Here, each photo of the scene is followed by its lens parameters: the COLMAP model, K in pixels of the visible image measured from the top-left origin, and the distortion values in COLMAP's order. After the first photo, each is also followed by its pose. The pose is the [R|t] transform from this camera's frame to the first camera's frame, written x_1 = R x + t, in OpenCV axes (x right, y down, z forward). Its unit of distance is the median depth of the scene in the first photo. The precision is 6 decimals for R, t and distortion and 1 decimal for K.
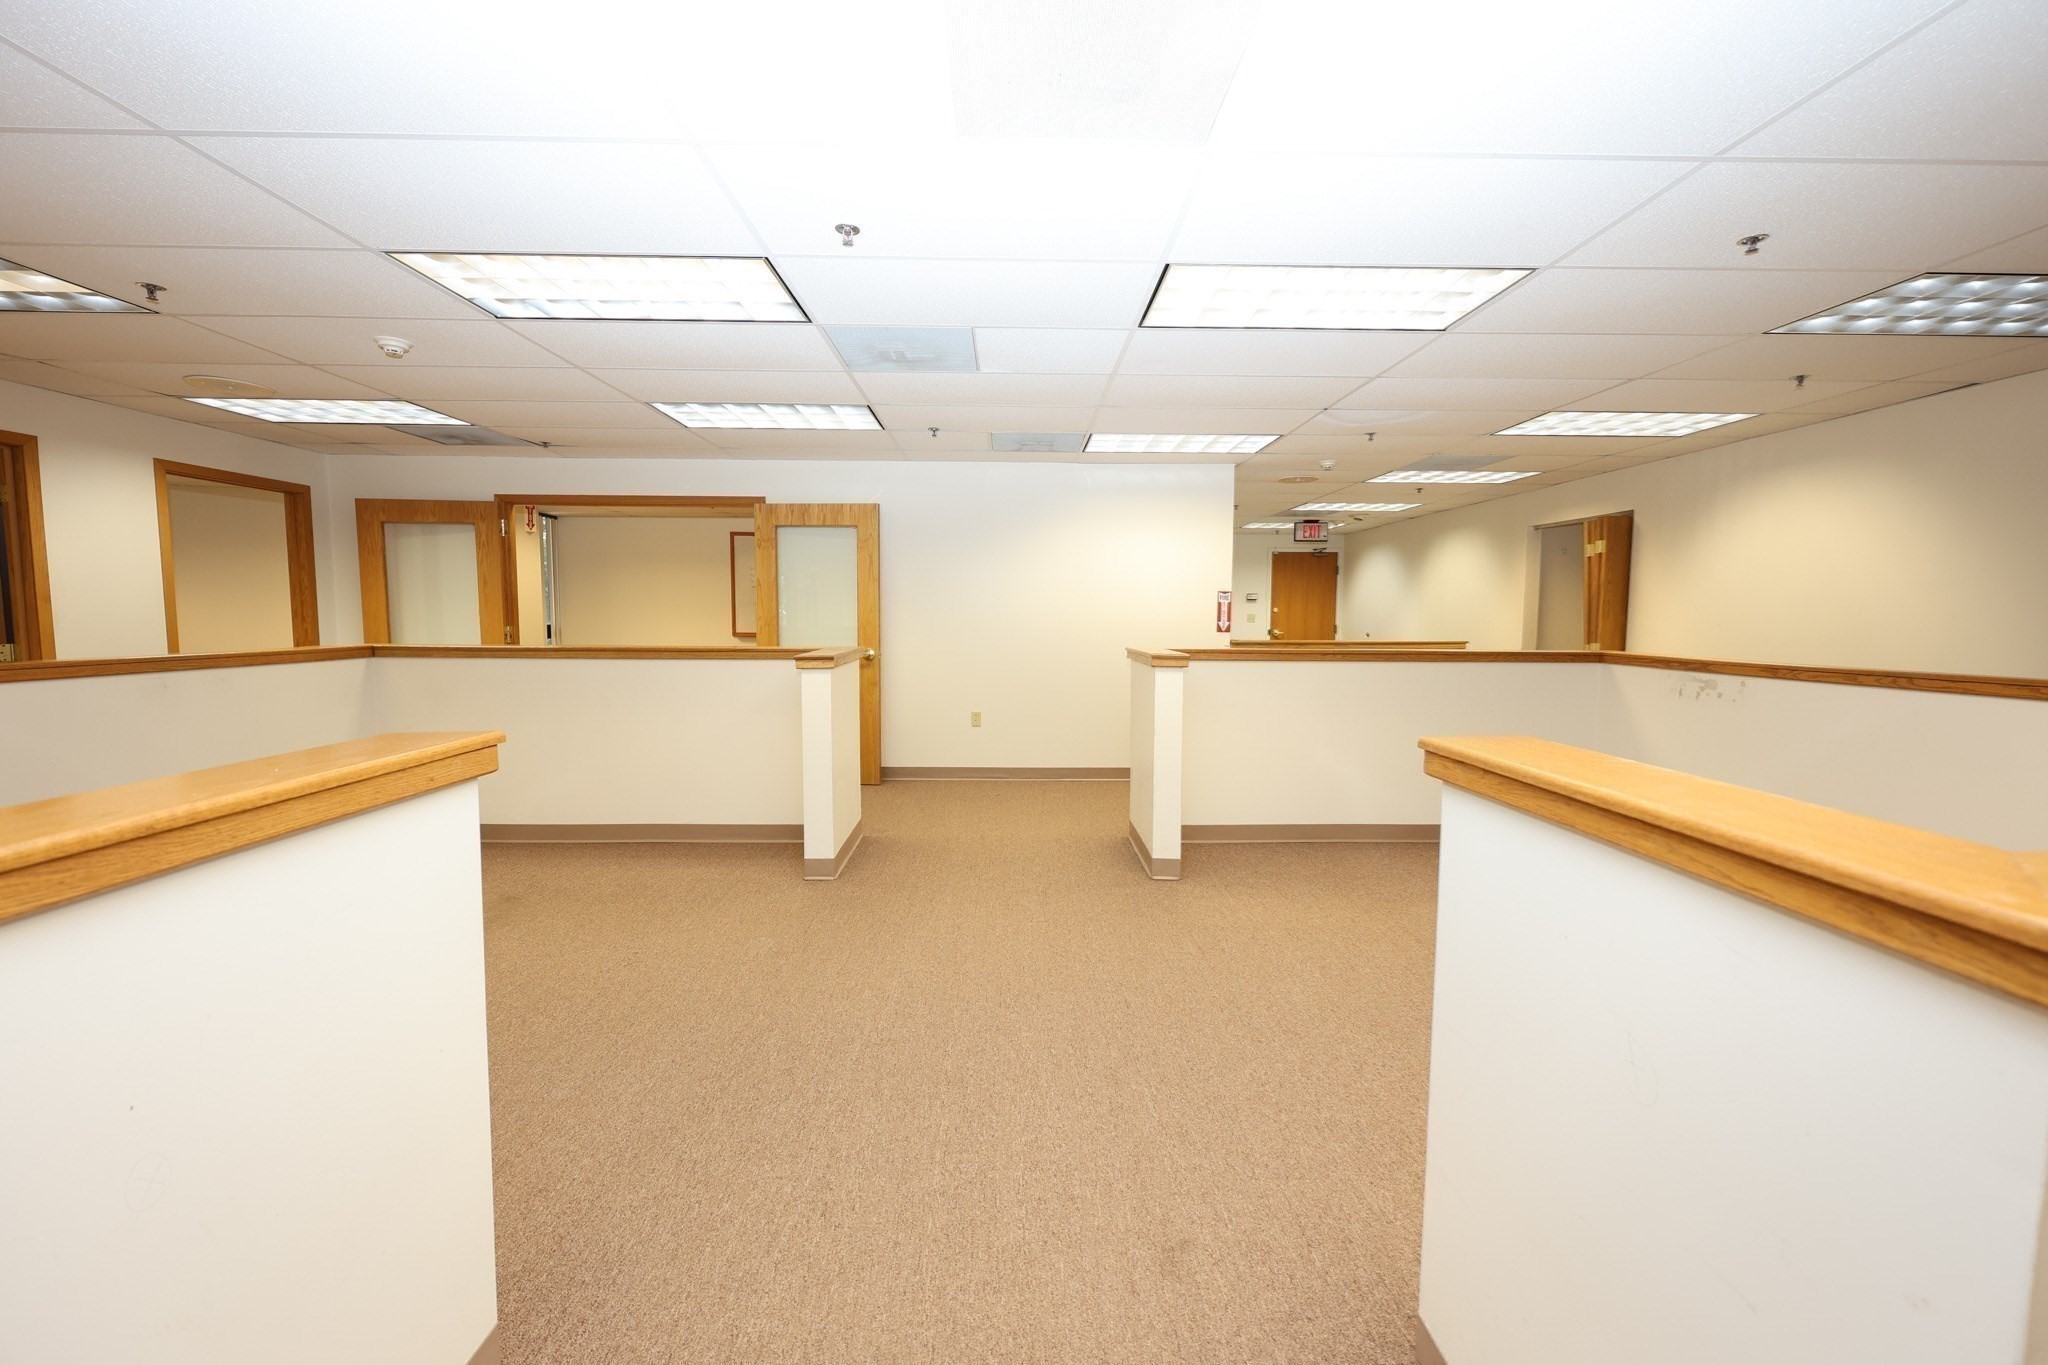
lens RADIAL K [[820.2, 0, 1029.1], [0, 820.2, 672.4], [0, 0, 1]] dist [-0.004111, 0.000061]
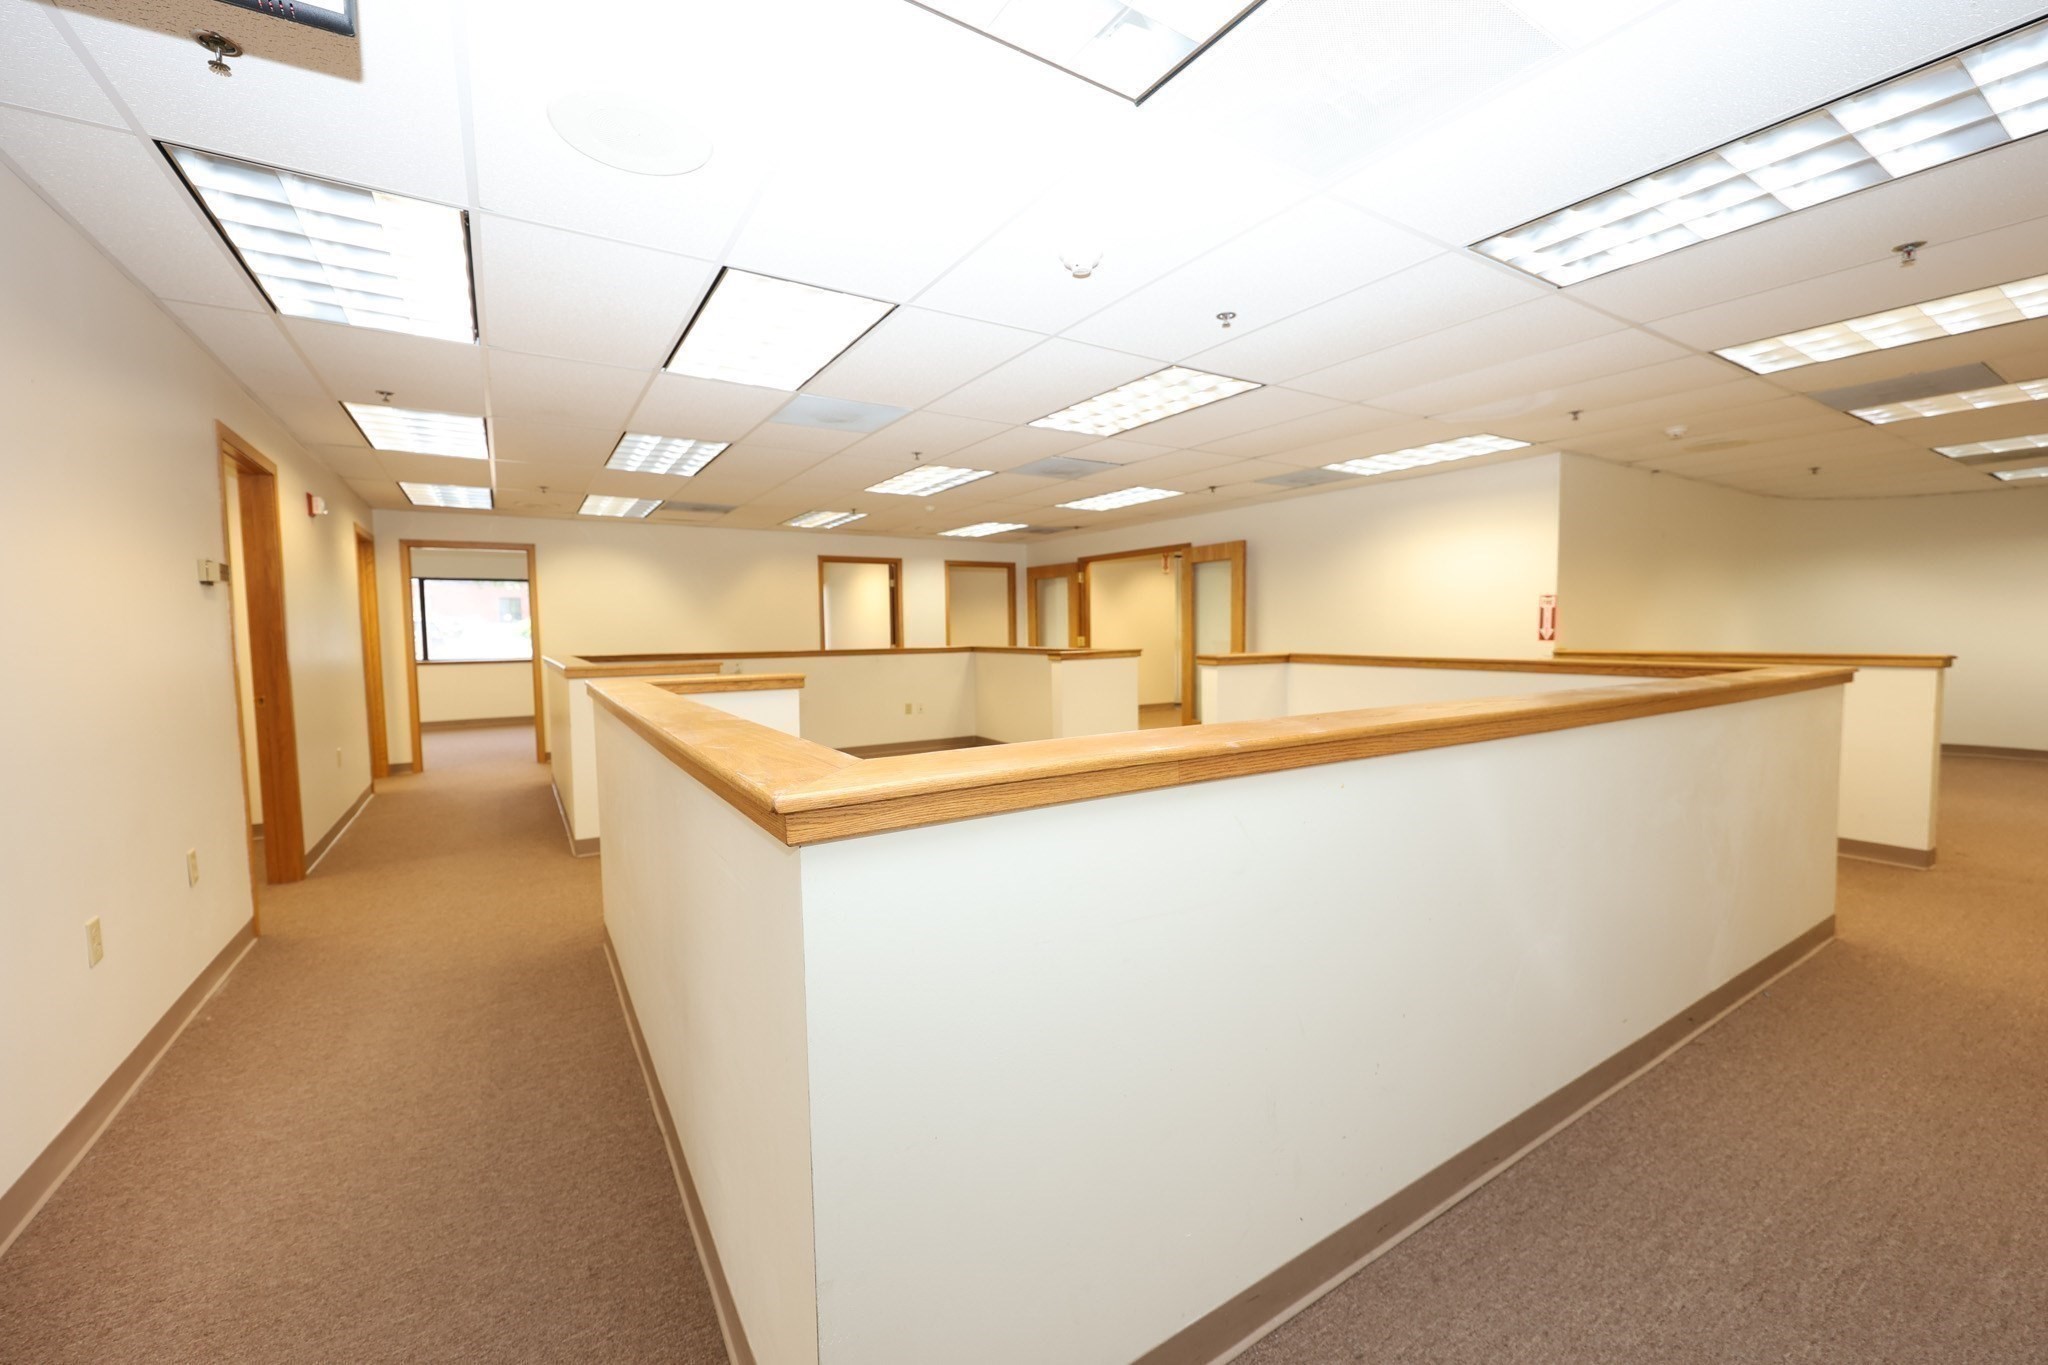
lens RADIAL K [[820.2, 0, 1016.7], [0, 820.2, 686.4], [0, 0, 1]] dist [-0.004111, 0.000061]
pose [[0.502377, 0.050675, -0.863162, 0.755749], [-0.046538, 0.998419, 0.031530, -0.000226], [0.863395, 0.024330, 0.503941, 0.048063]]
